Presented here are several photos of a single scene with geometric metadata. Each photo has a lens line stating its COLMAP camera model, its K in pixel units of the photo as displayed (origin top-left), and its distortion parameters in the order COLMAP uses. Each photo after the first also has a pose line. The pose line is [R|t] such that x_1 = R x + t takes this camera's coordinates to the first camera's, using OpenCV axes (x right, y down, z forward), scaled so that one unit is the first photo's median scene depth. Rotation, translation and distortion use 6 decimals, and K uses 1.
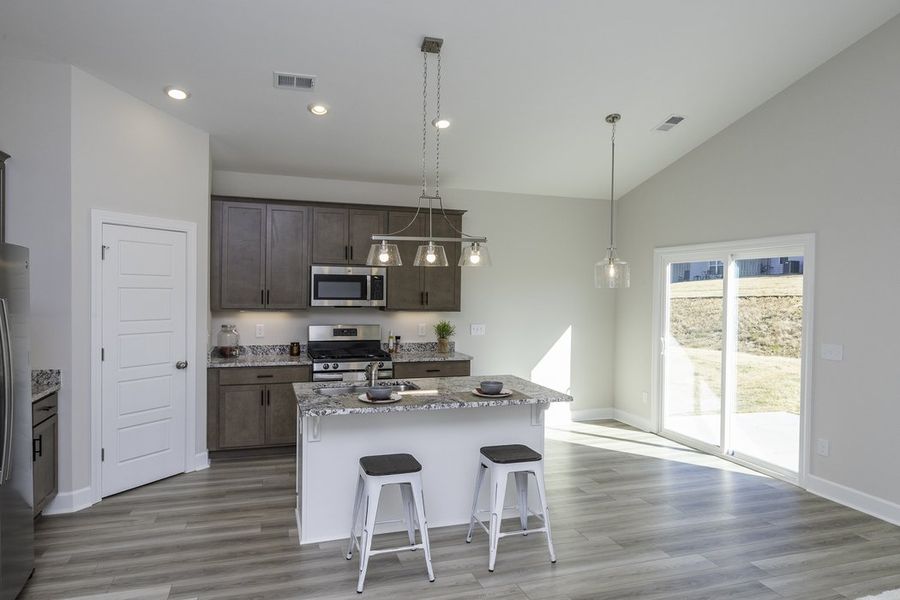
lens RADIAL K [[576.0, 0, 441.2], [0, 576.0, 300.6], [0, 0, 1]] dist [0.007175, -0.003238]
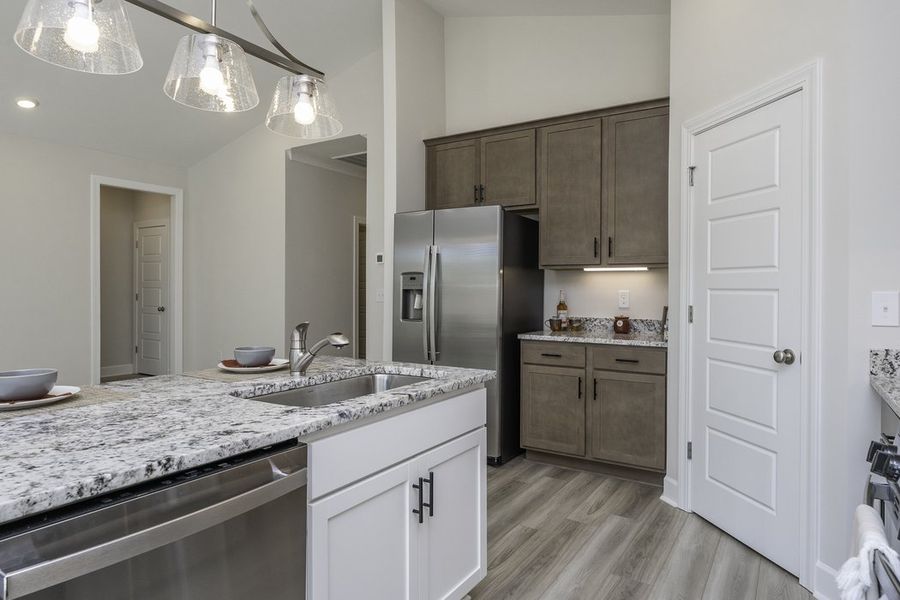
lens RADIAL K [[547.5, 0, 455.8], [0, 547.5, 283.2], [0, 0, 1]] dist [0.007106, -0.000260]
pose [[-0.770395, -0.020432, -0.637239, 0.074924], [-0.025128, 0.999683, -0.001674, 0.048848], [0.637071, 0.014723, -0.770664, 1.054280]]
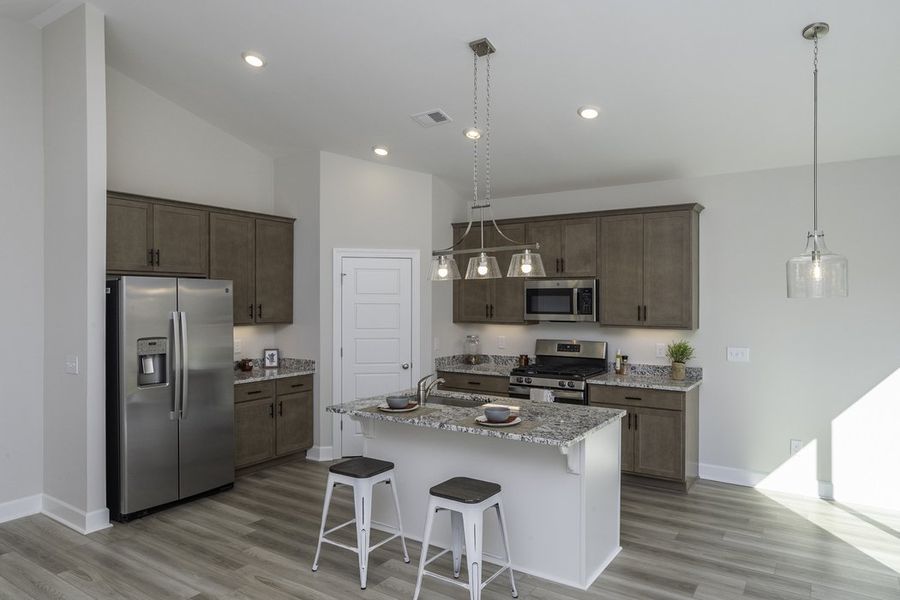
lens RADIAL K [[576.0, 0, 458.1], [0, 576.0, 299.7], [0, 0, 1]] dist [0.007175, -0.003238]
pose [[0.615385, -0.012550, -0.788127, 0.524550], [-0.007554, 0.999733, -0.021818, -0.003164], [0.788190, 0.019380, 0.615126, 0.288118]]
